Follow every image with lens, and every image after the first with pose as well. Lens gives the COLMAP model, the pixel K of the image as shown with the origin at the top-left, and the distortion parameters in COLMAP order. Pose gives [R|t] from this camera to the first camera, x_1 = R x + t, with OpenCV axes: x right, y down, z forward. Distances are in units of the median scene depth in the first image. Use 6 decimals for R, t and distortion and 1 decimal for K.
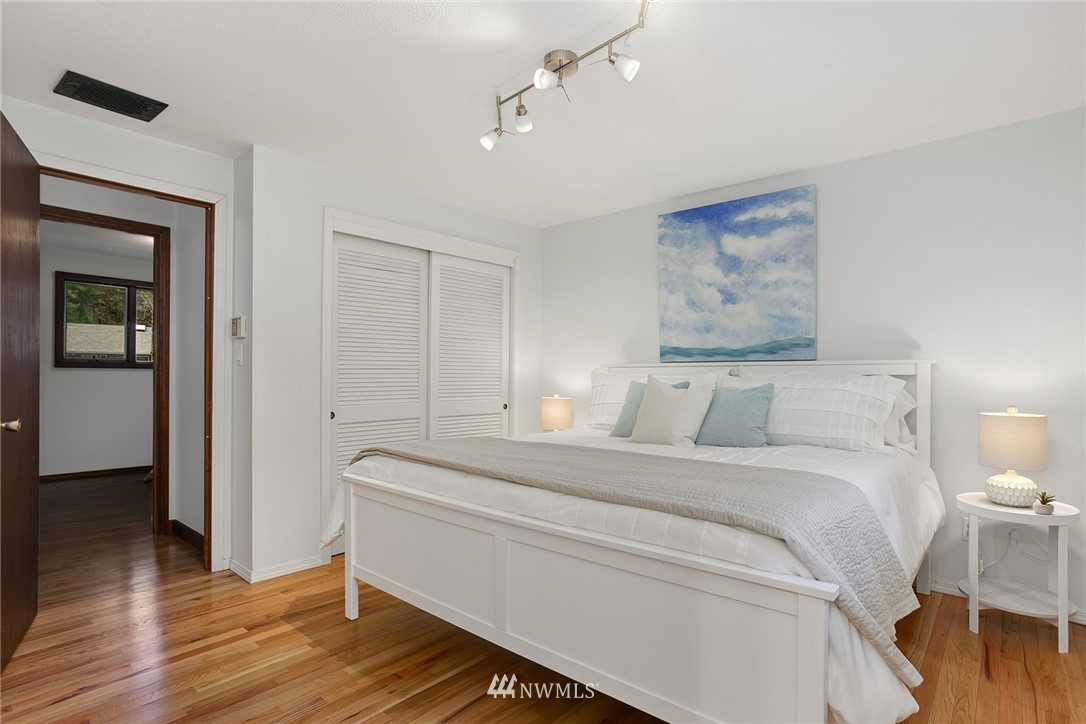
lens RADIAL K [[554.5, 0, 544.3], [0, 554.5, 366.7], [0, 0, 1]] dist [-0.004839, -0.000364]
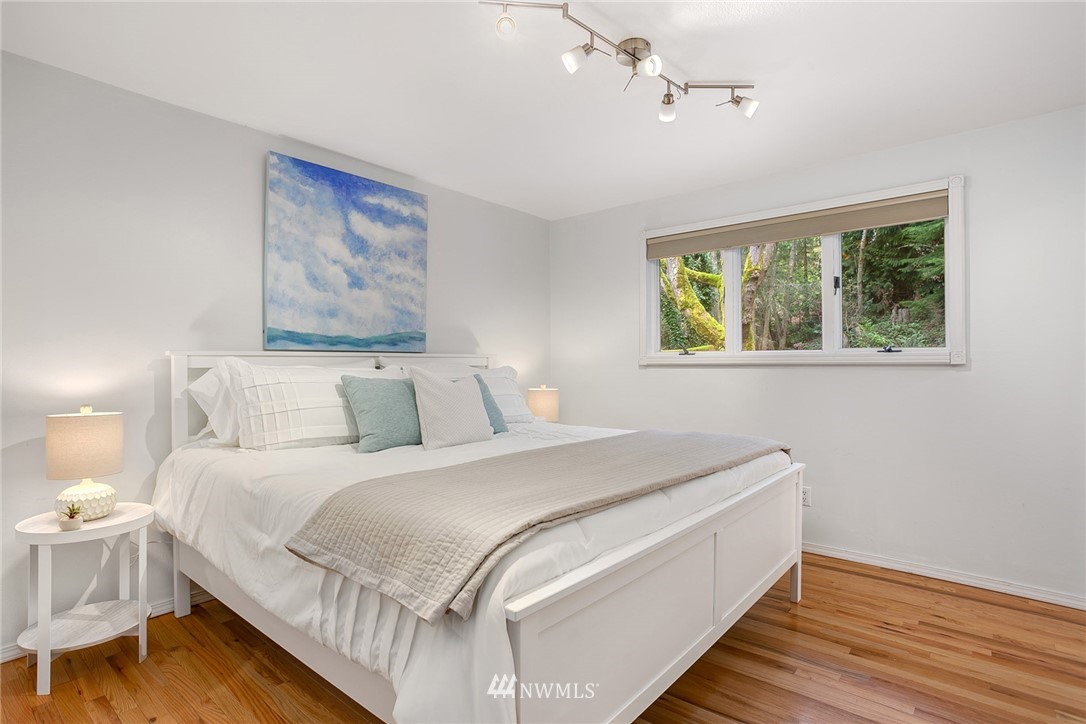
lens RADIAL K [[554.5, 0, 544.0], [0, 554.5, 361.7], [0, 0, 1]] dist [-0.004839, -0.000364]
pose [[0.009403, 0.010582, 0.999900, -0.568764], [-0.000818, 0.999944, -0.010575, 0.016107], [-0.999955, -0.000719, 0.009411, 0.680937]]
